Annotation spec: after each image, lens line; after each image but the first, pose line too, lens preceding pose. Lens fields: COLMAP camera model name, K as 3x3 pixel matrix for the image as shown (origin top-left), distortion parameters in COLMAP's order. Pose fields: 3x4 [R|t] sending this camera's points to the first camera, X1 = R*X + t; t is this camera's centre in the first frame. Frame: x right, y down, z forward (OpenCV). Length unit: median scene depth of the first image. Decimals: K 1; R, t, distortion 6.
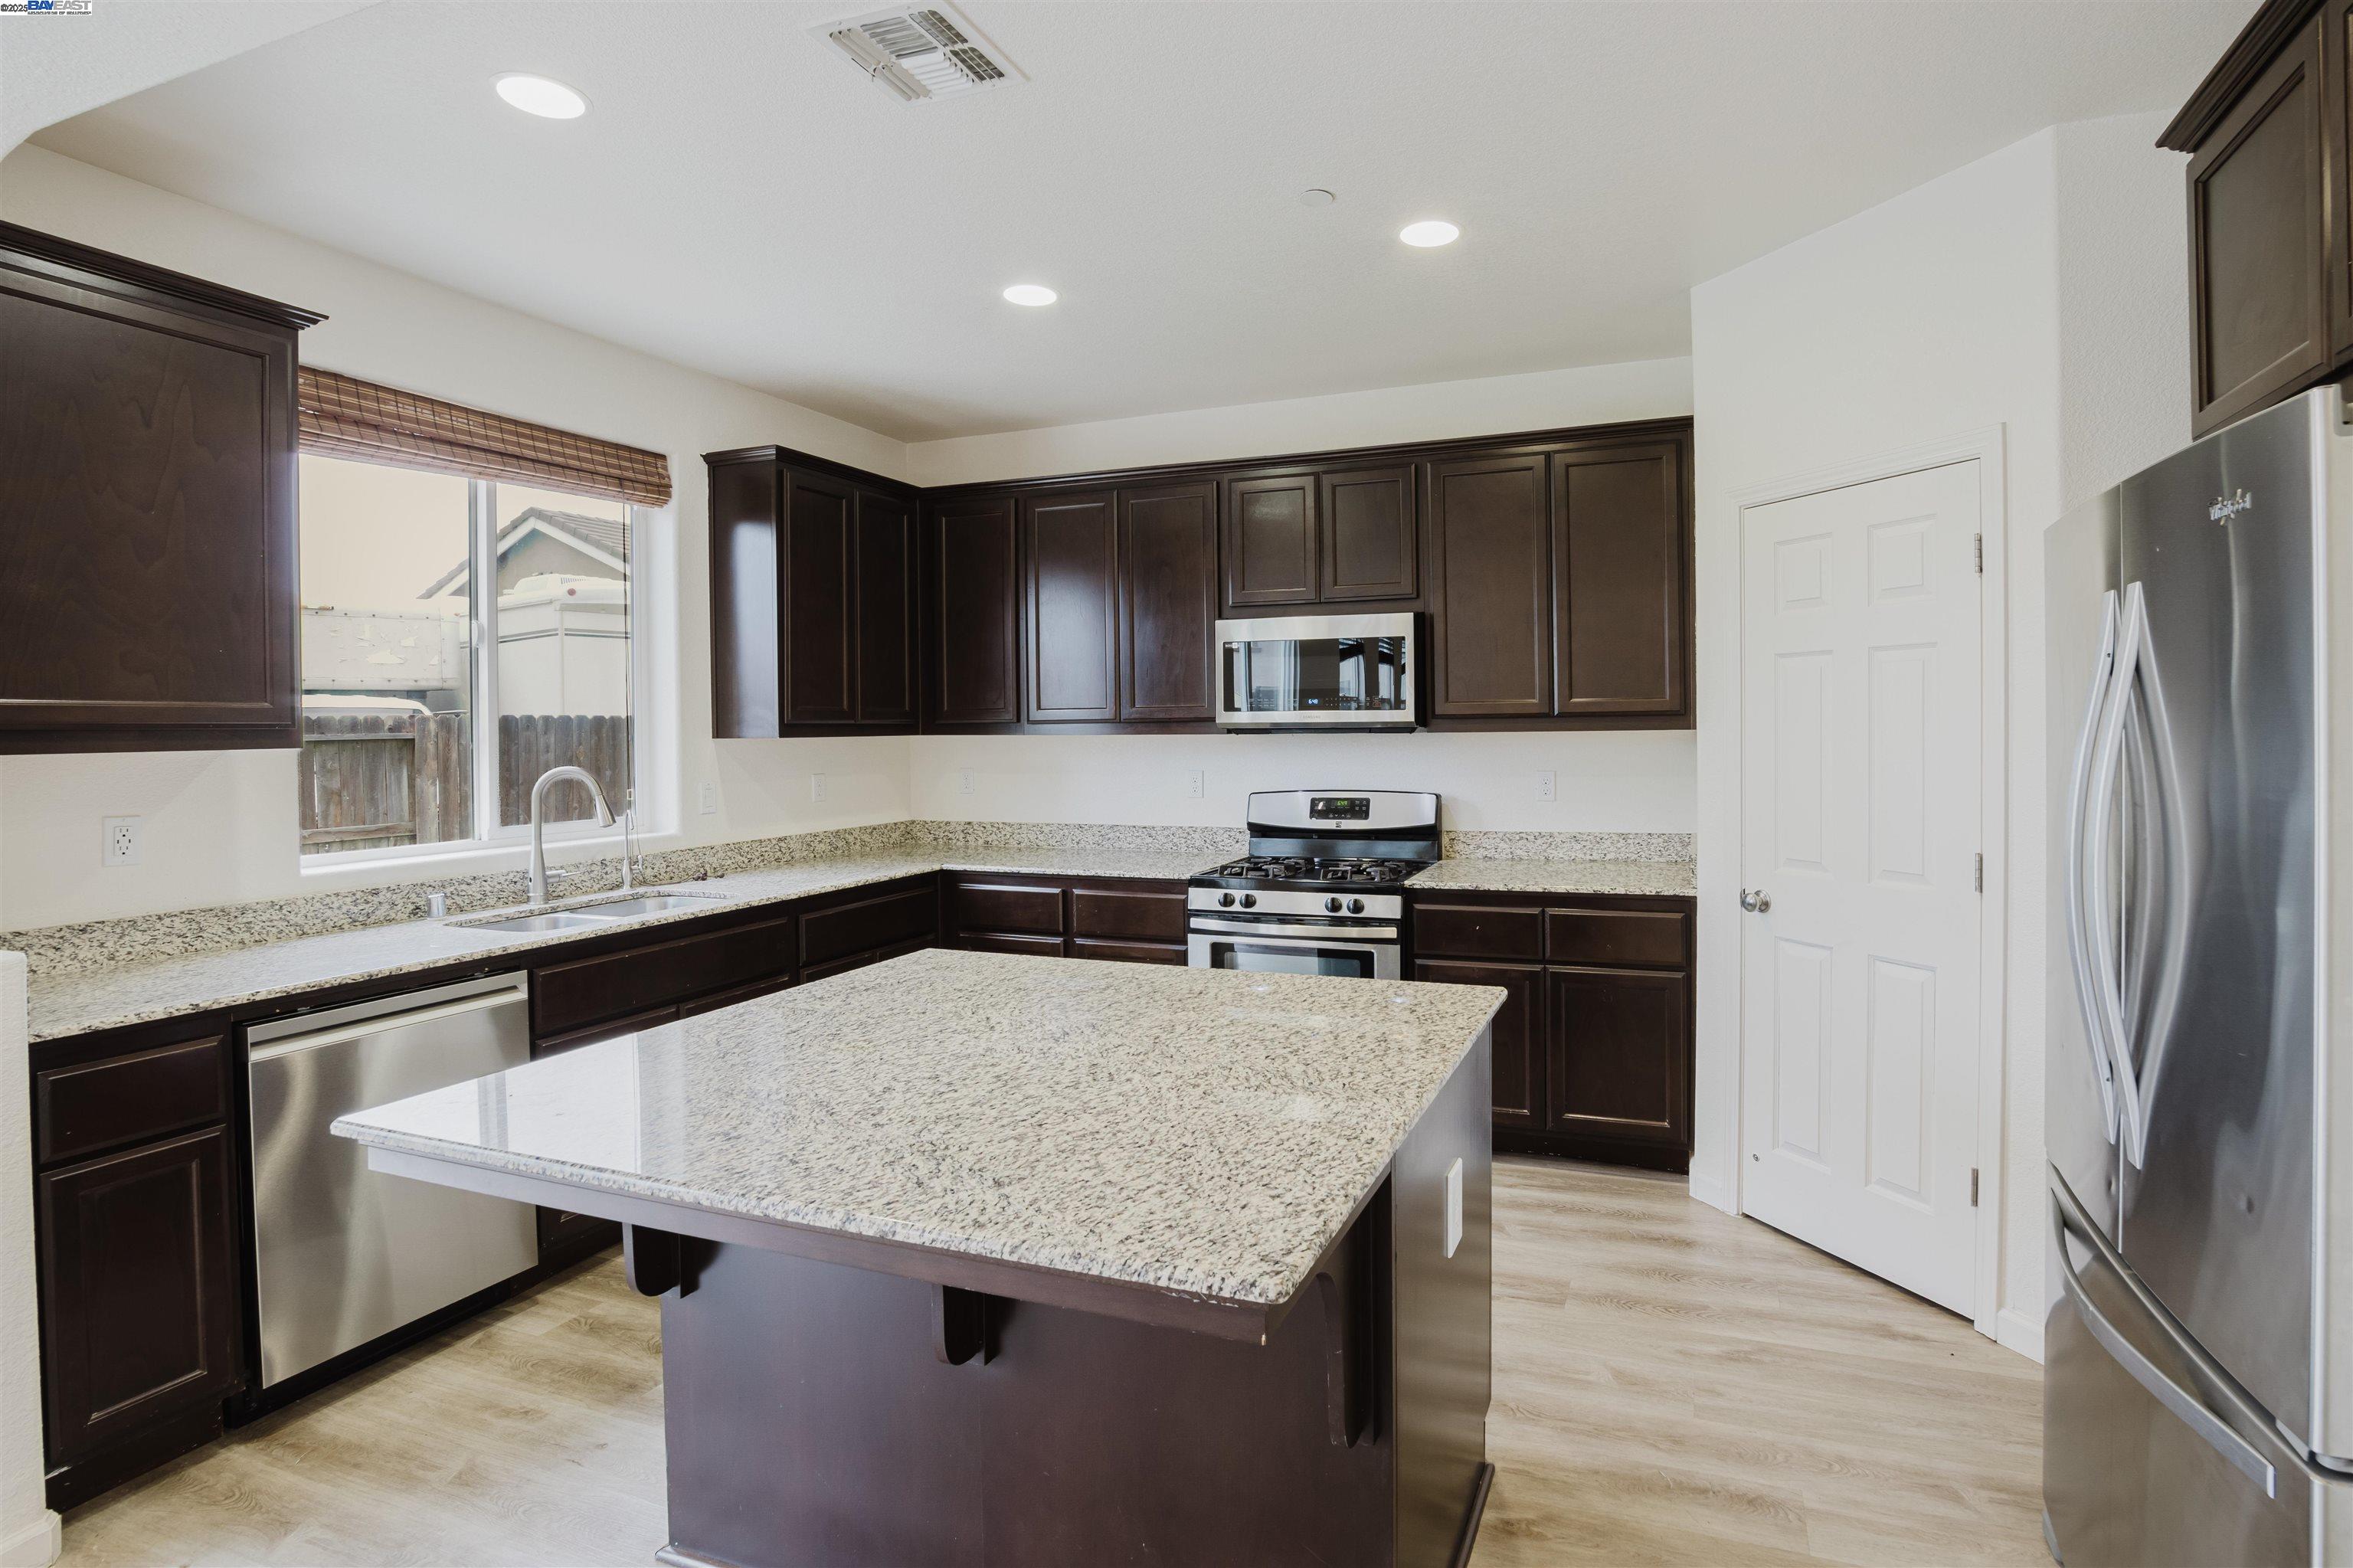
lens RADIAL K [[1152.2, 0, 1247.5], [0, 1152.2, 779.8], [0, 0, 1]] dist [-0.038774, 0.010668]
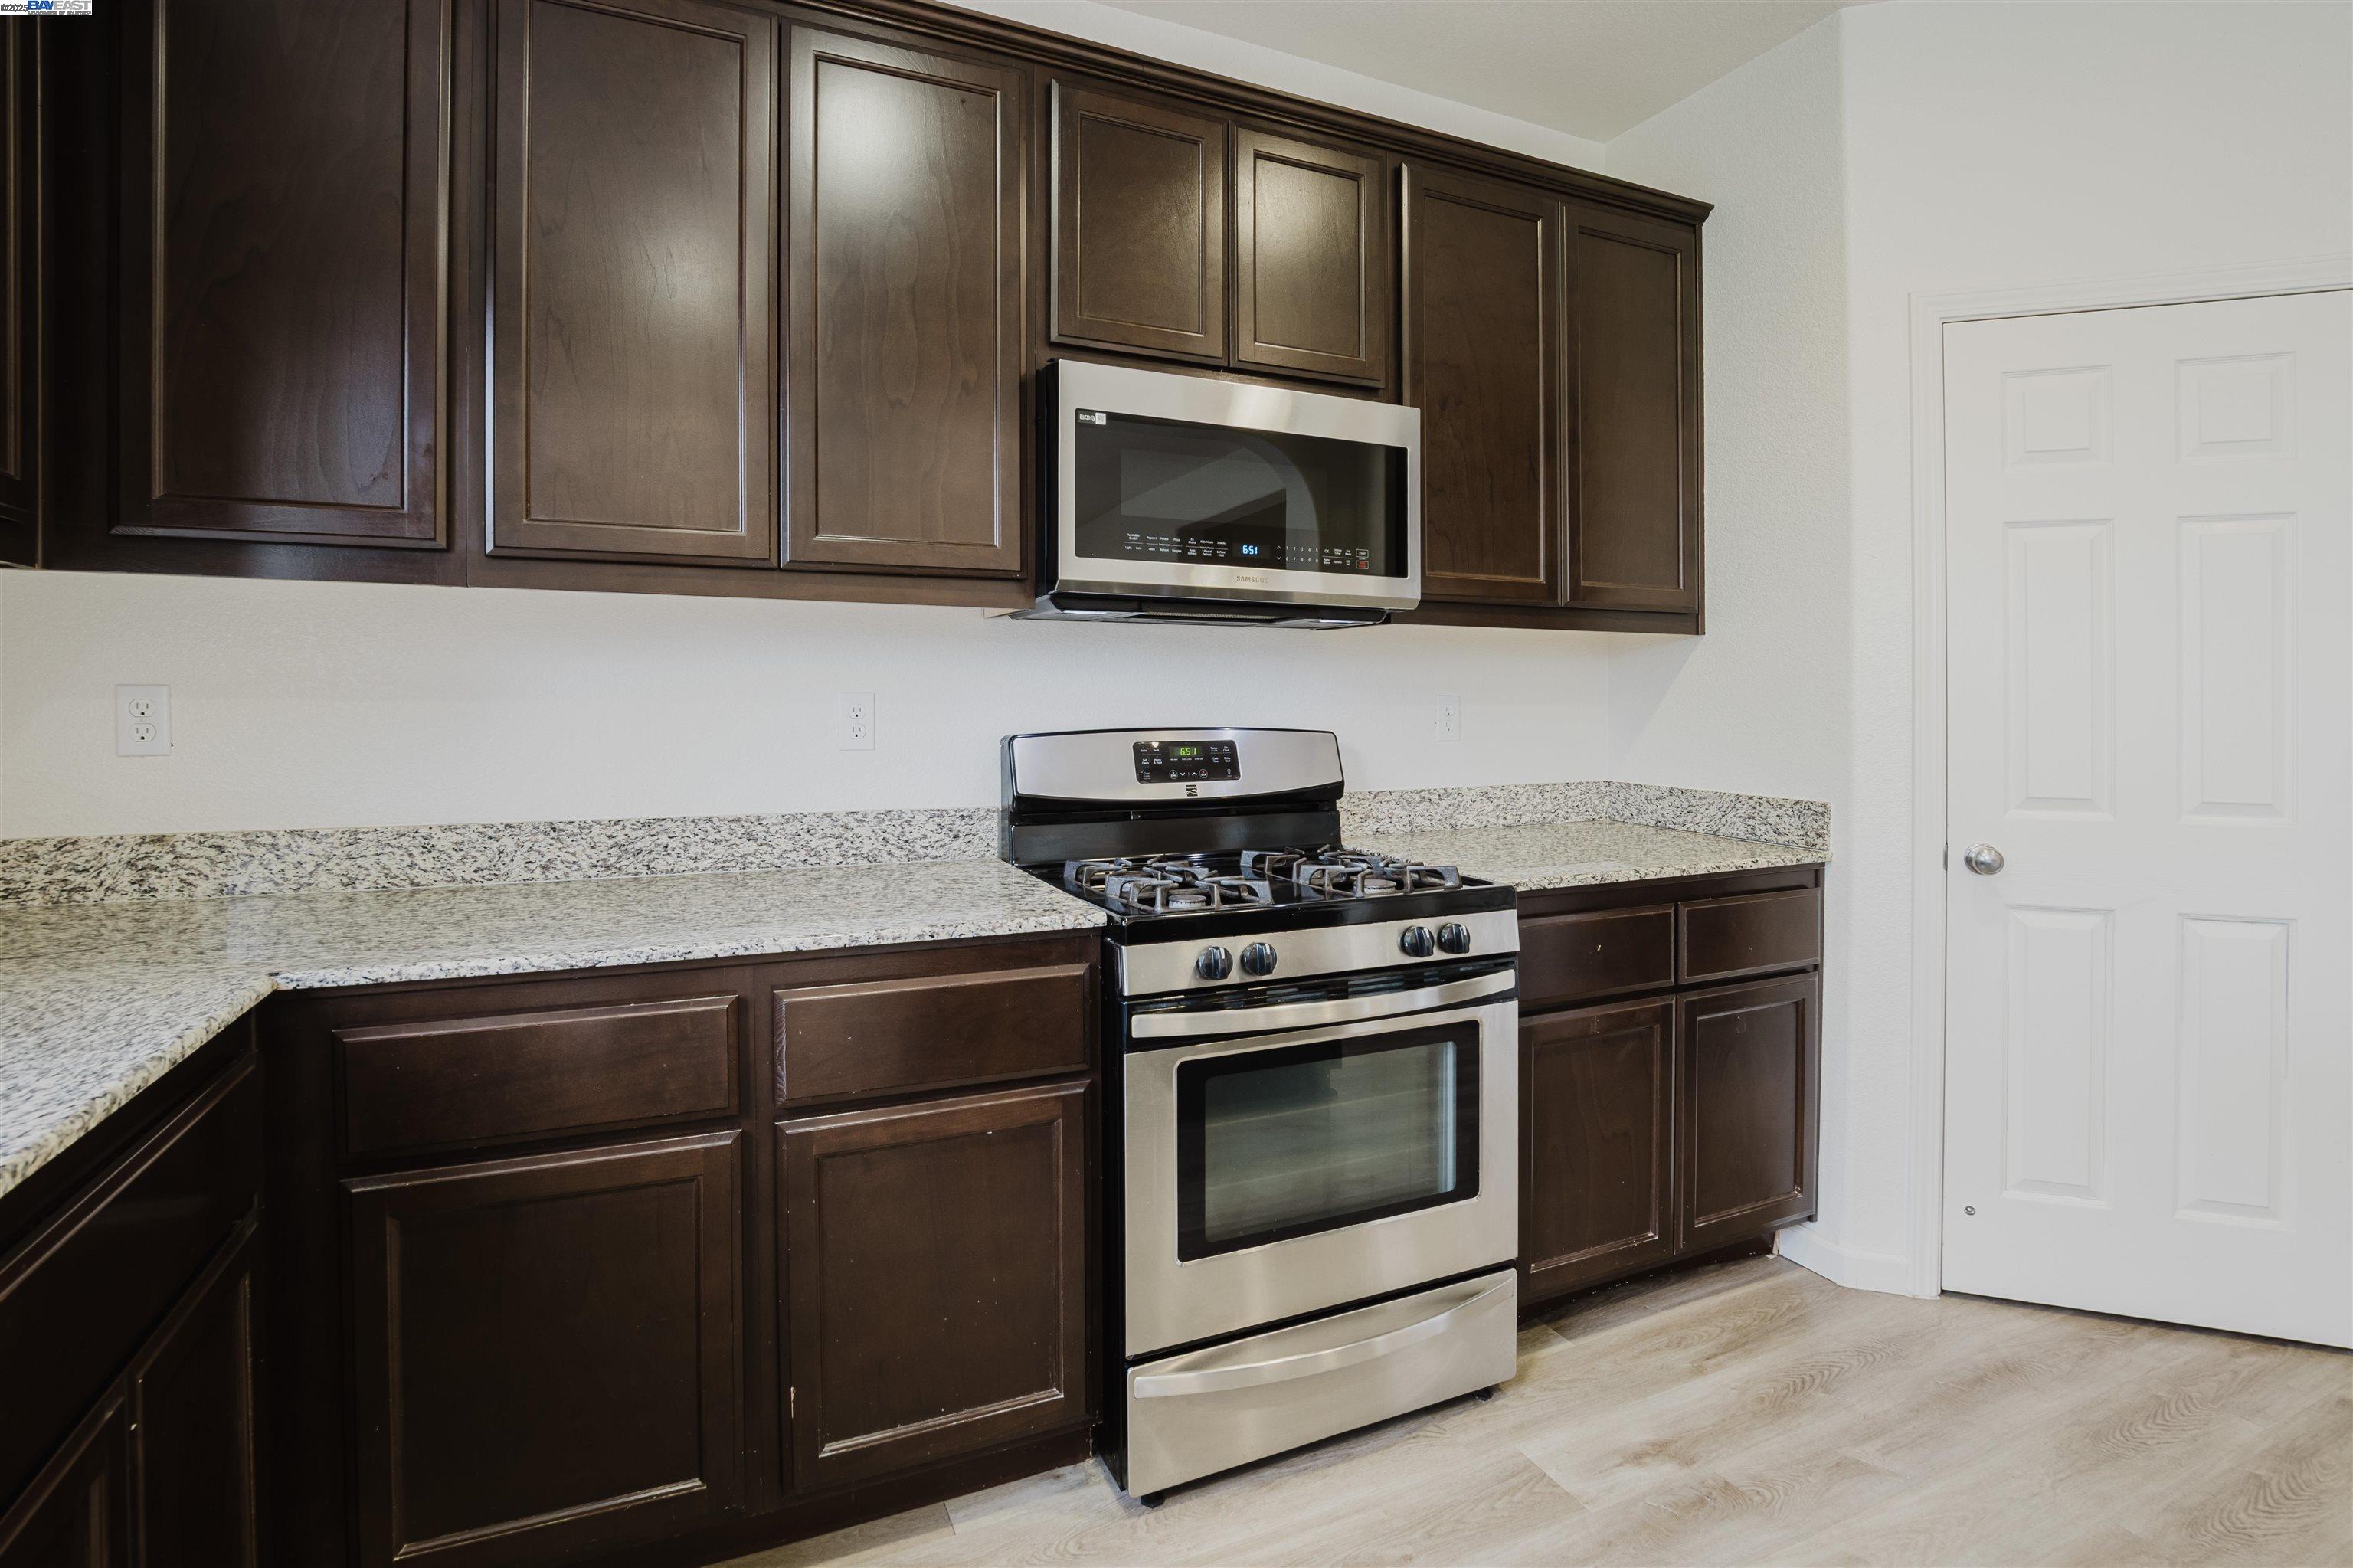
lens RADIAL K [[1152.2, 0, 1165.5], [0, 1152.2, 737.0], [0, 0, 1]] dist [-0.038774, 0.010668]
pose [[0.700970, -0.007826, 0.713148, -0.354286], [0.019069, 0.999788, -0.007772, 0.019806], [-0.712936, 0.019047, 0.700971, 0.707242]]
